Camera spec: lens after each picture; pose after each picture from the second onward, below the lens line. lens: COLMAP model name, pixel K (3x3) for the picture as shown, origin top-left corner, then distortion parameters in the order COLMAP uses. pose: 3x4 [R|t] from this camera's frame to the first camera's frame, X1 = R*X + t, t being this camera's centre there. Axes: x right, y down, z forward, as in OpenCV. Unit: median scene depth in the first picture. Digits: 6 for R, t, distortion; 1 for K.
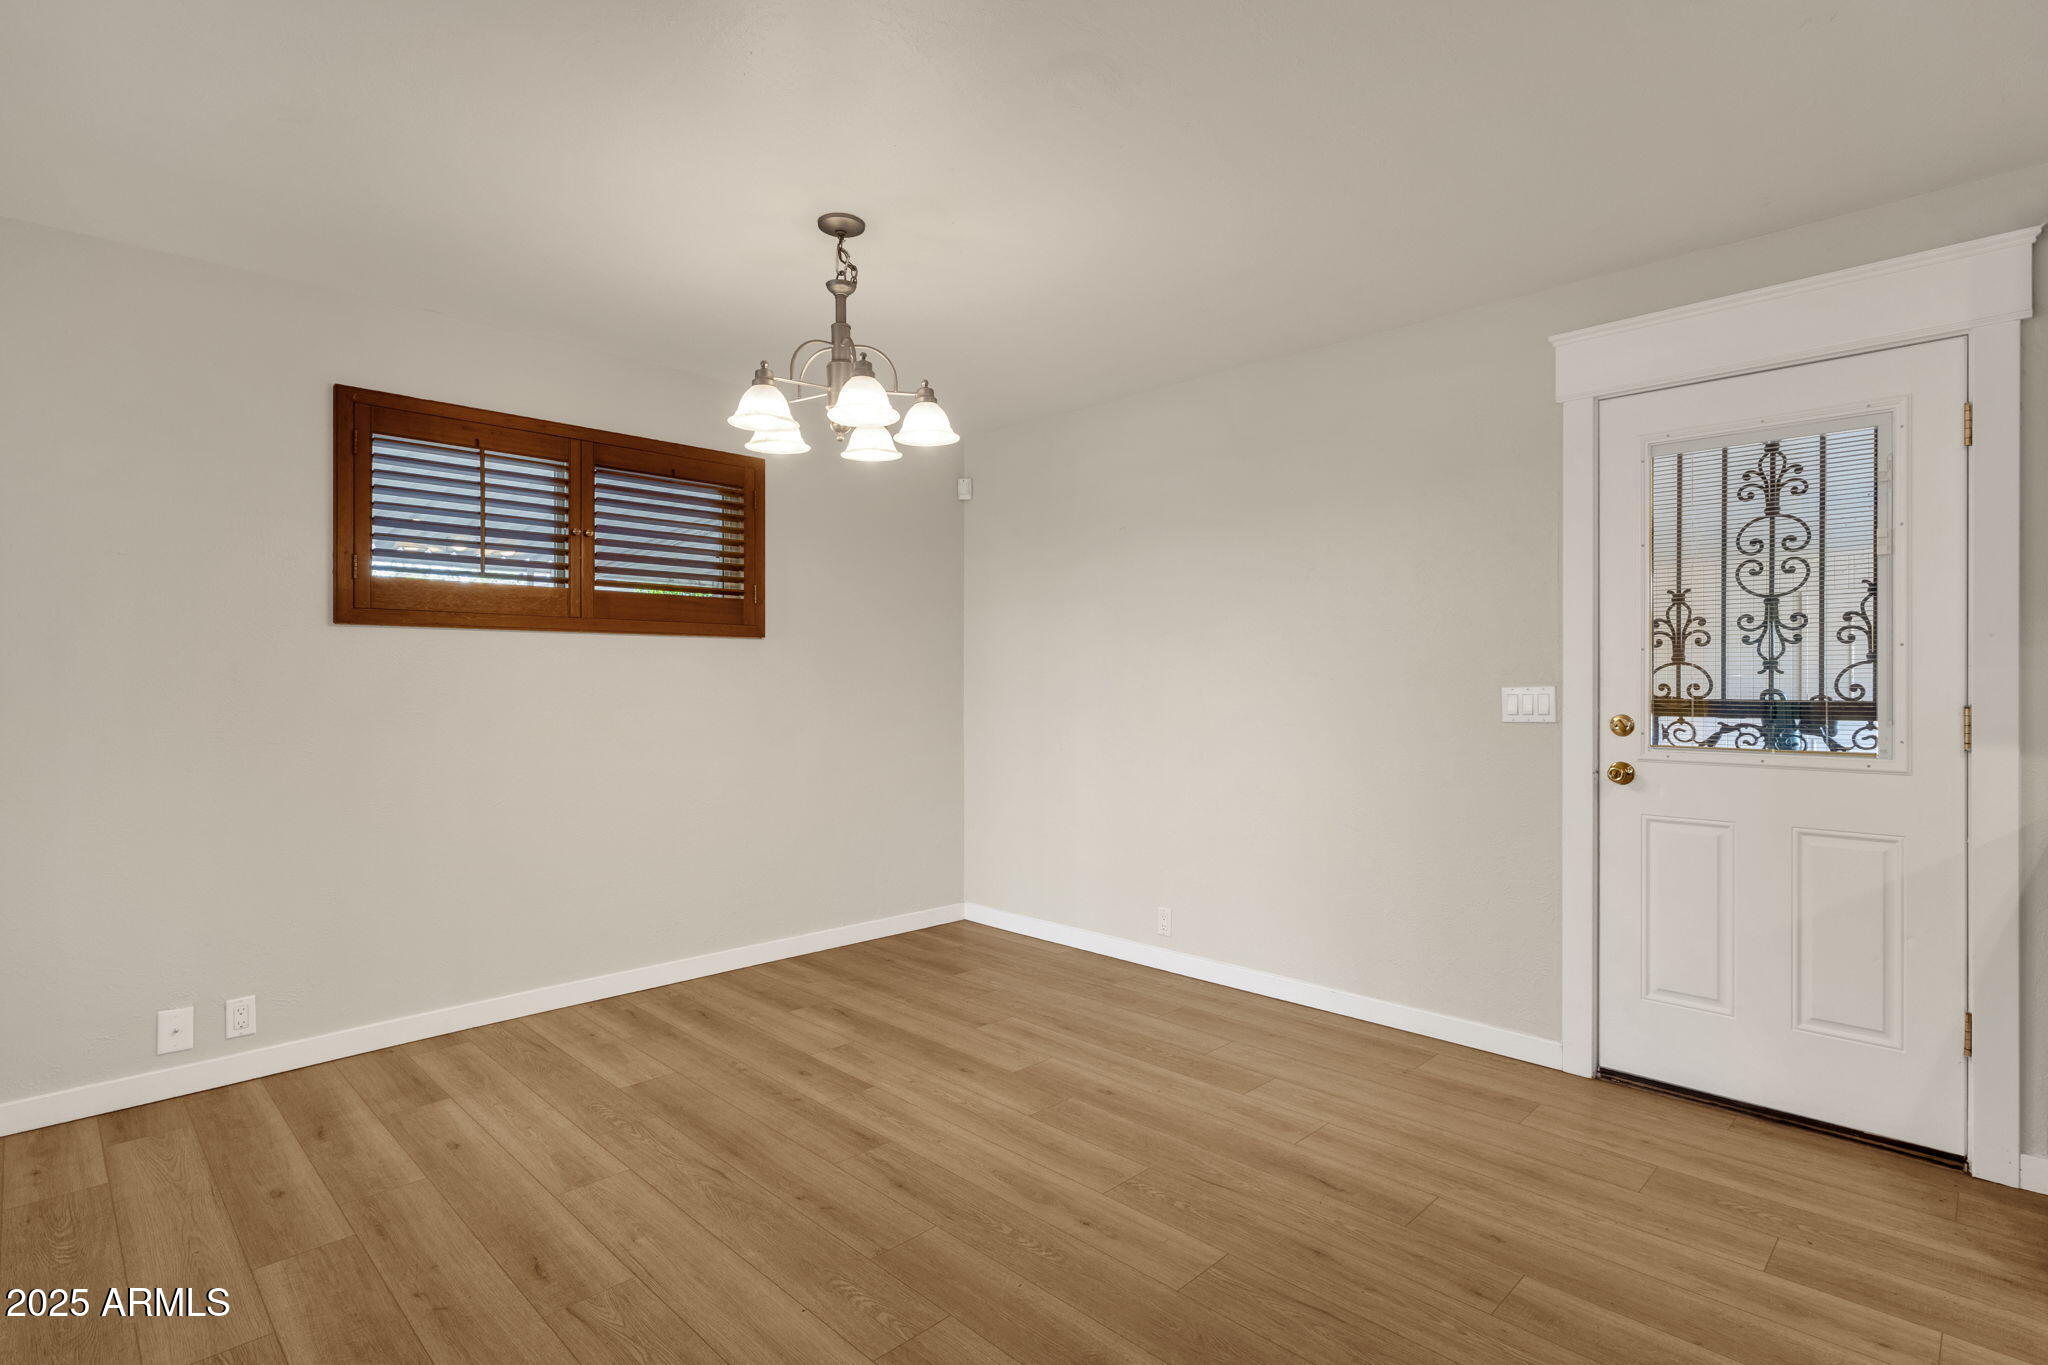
lens RADIAL K [[992.0, 0, 1024.0], [0, 992.0, 682.5], [0, 0, 1]] dist [0.000241, -0.000057]
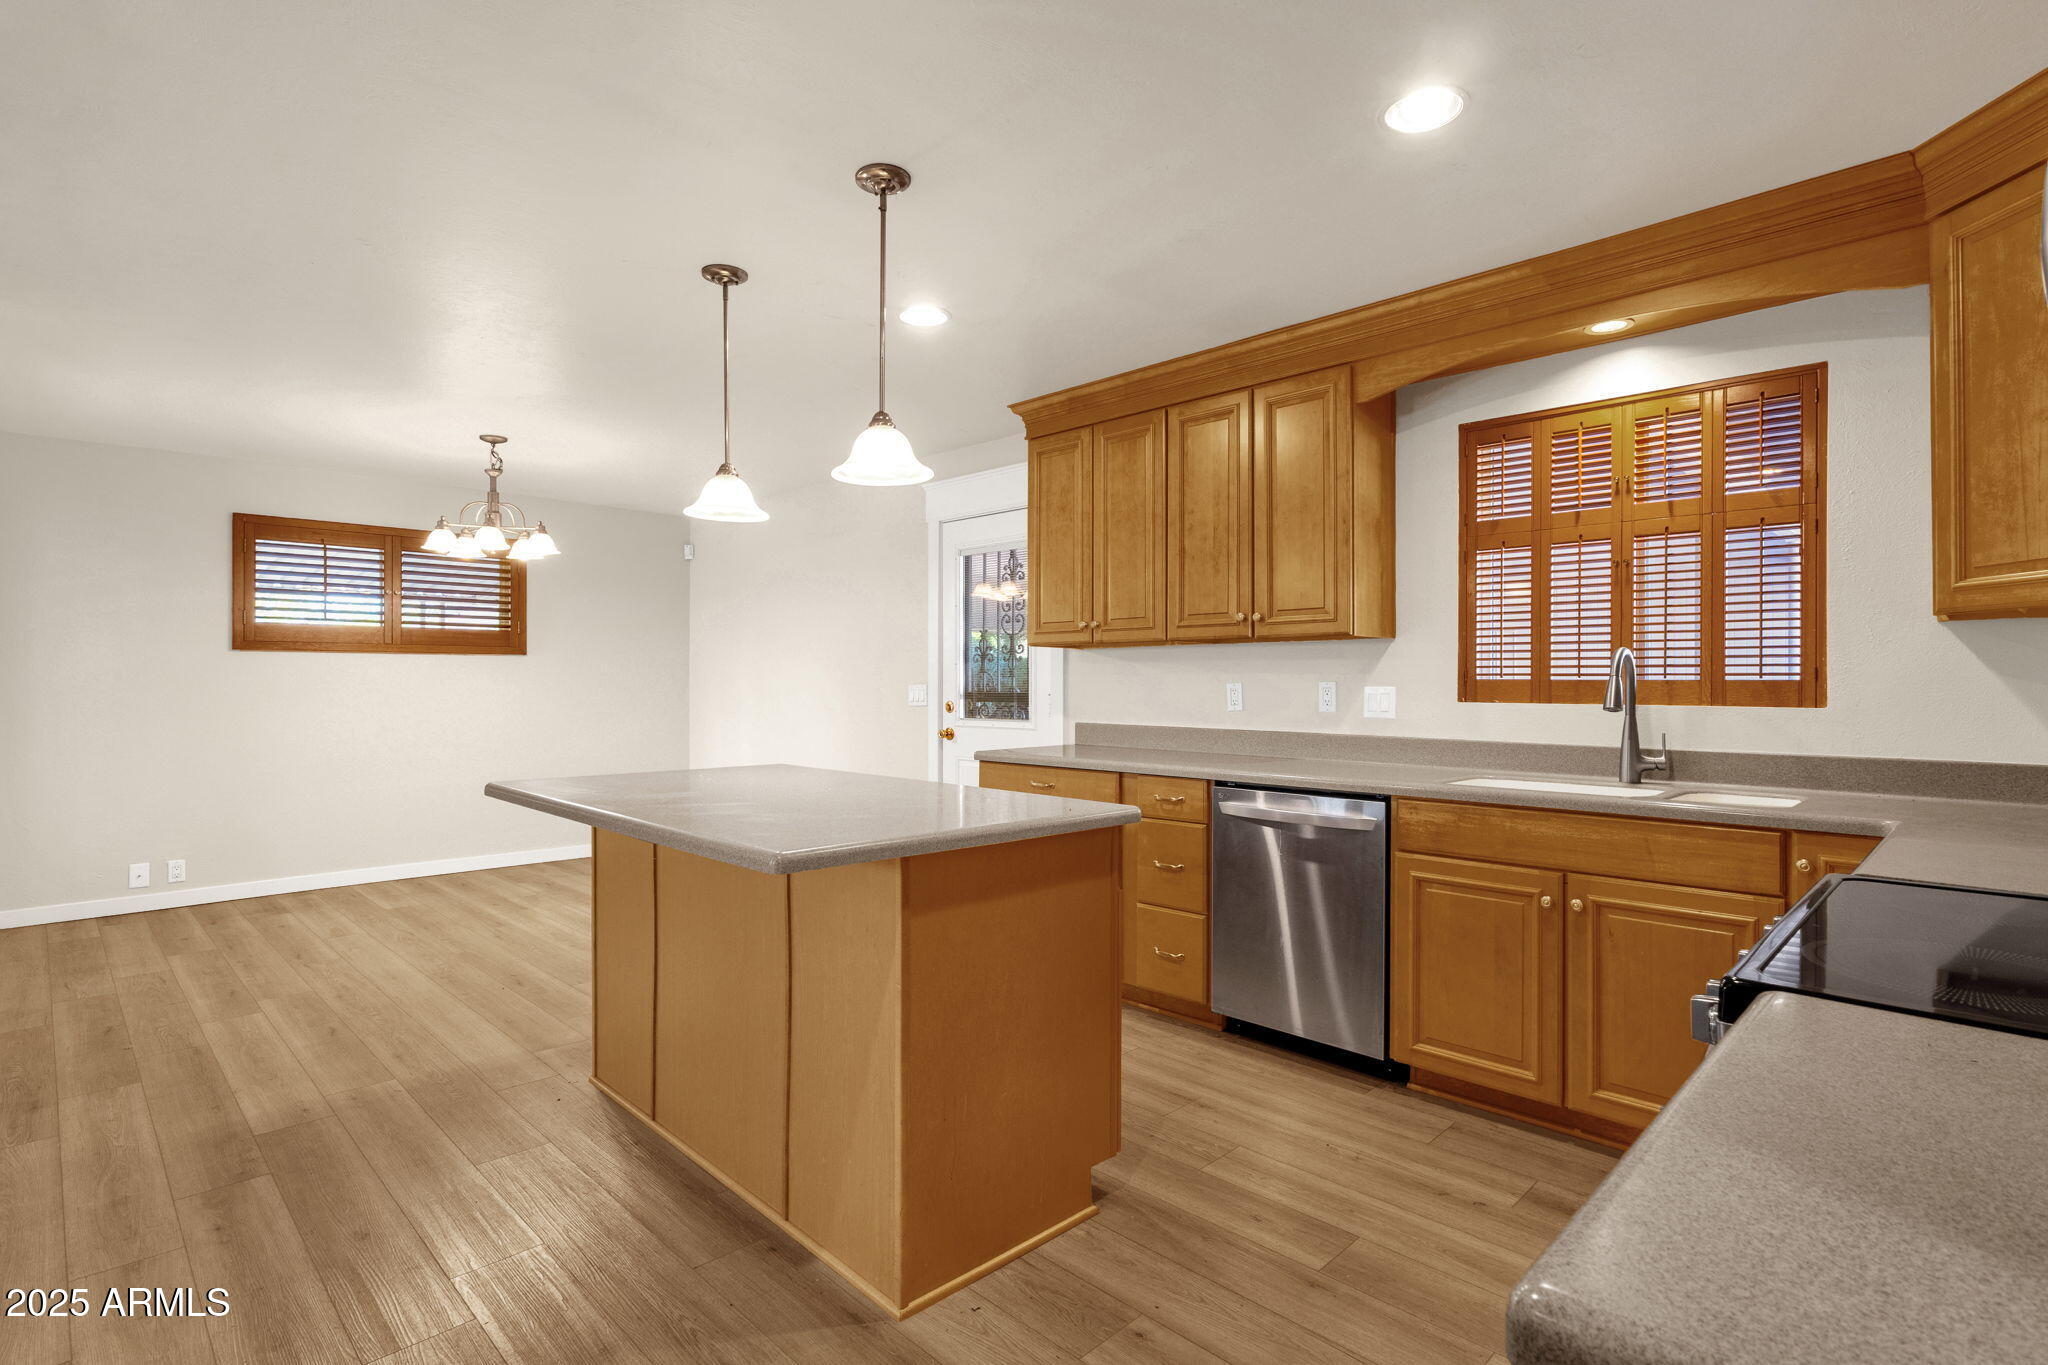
lens RADIAL K [[983.9, 0, 1026.0], [0, 983.9, 686.3], [0, 0, 1]] dist [-0.002617, -0.000585]
pose [[0.999999, -0.001044, 0.000612, 0.775569], [0.001045, 0.999999, -0.000778, 0.008263], [-0.000612, 0.000779, 1.000000, -0.806117]]
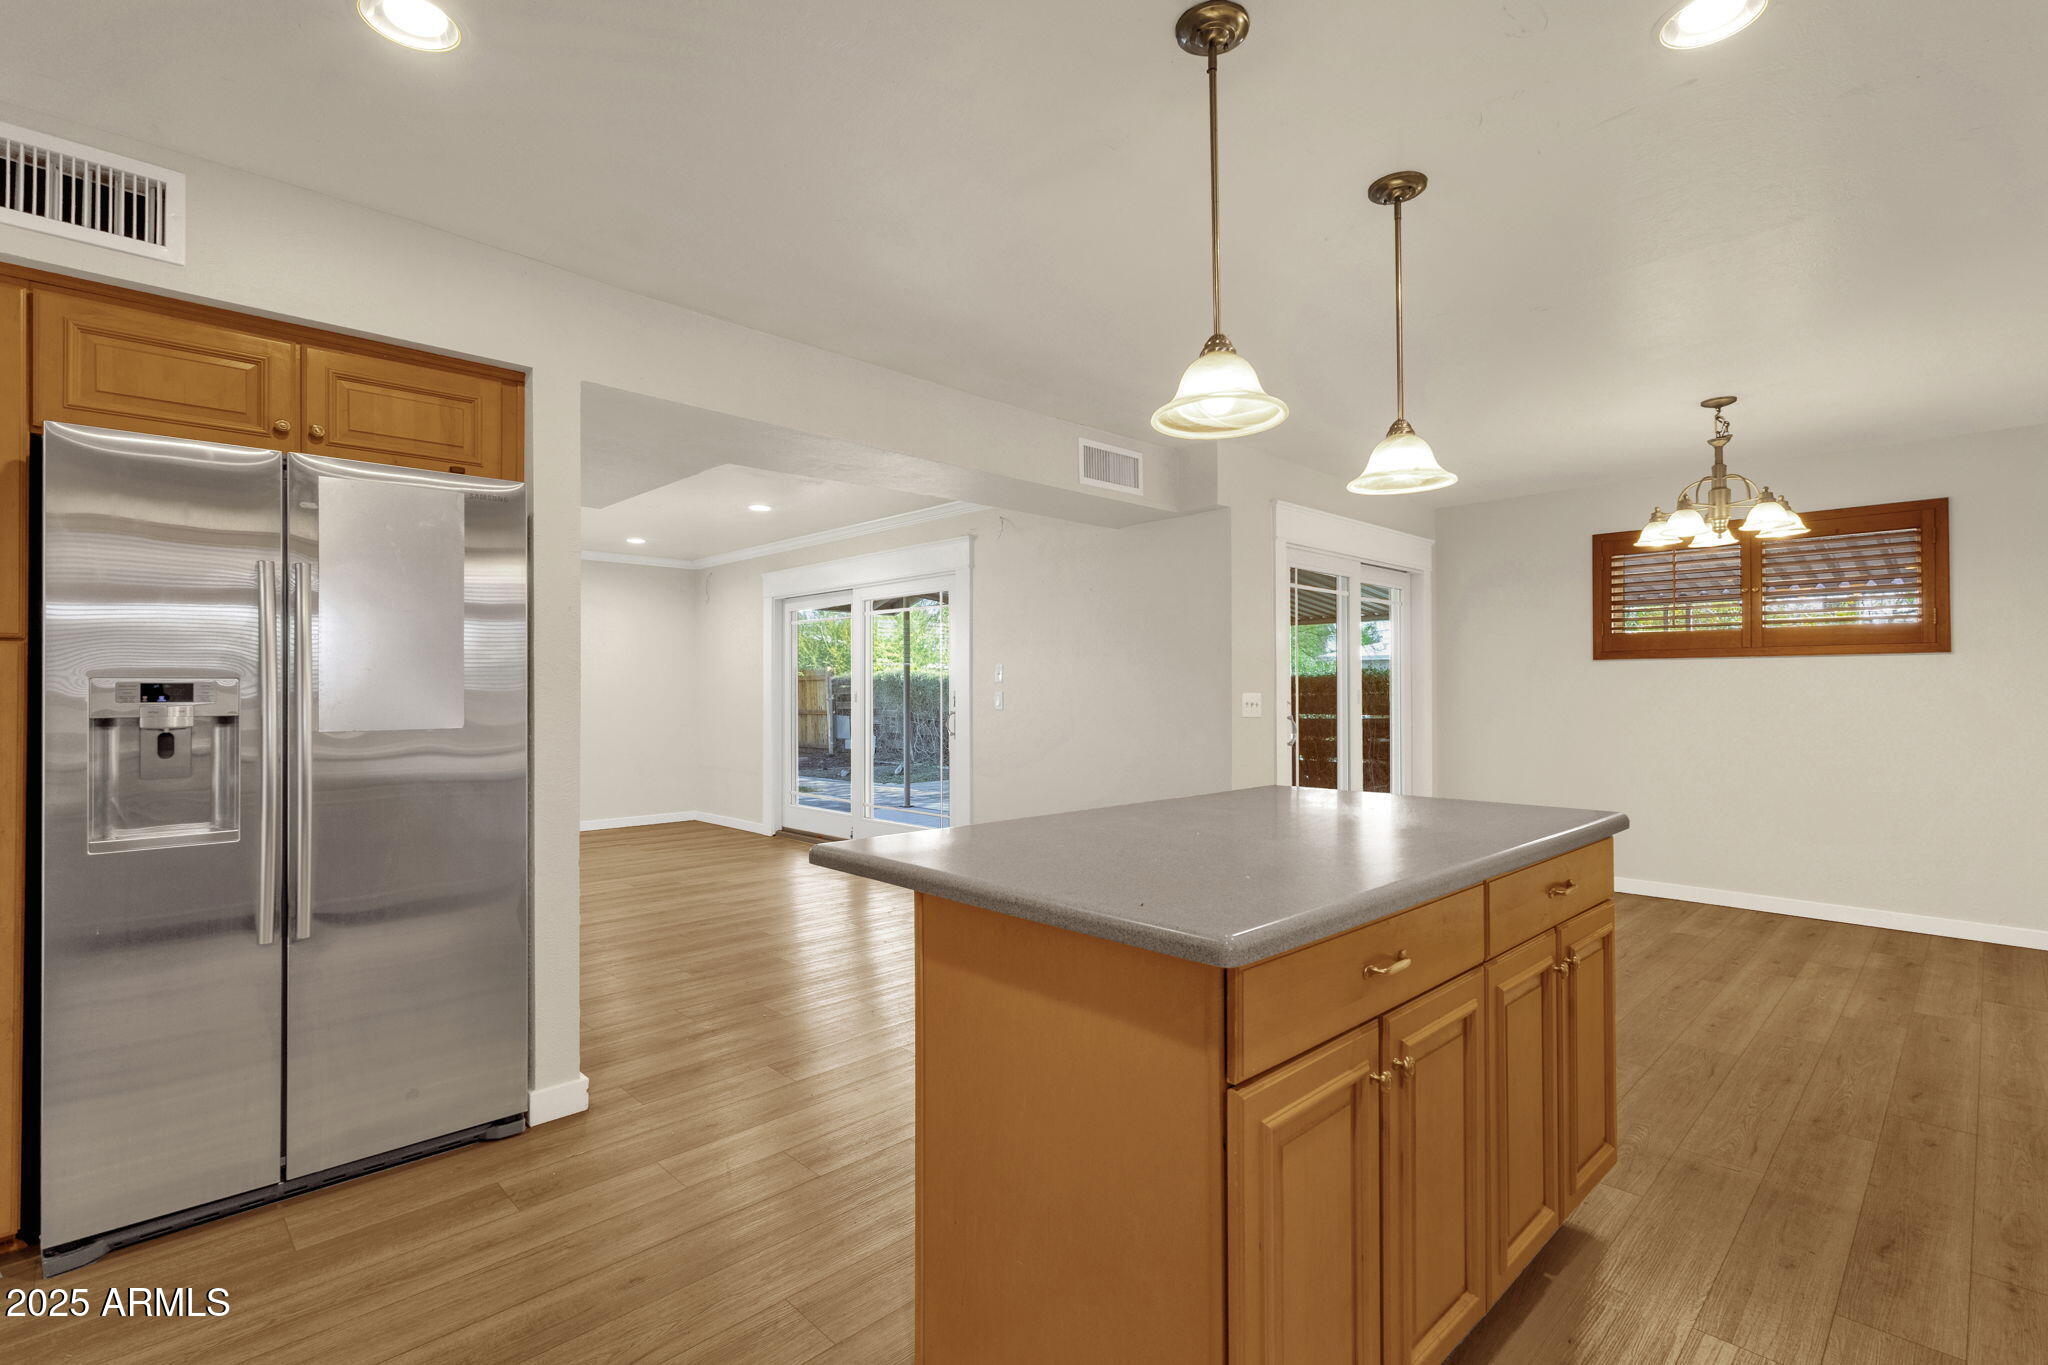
lens RADIAL K [[943.2, 0, 1024.0], [0, 943.2, 682.5], [0, 0, 1]] dist [-0.000113, 0.000671]
pose [[-0.011783, -0.009463, -0.999886, 1.260835], [-0.001230, 0.999955, -0.009449, 0.001914], [0.999930, 0.001118, -0.011794, -0.081284]]
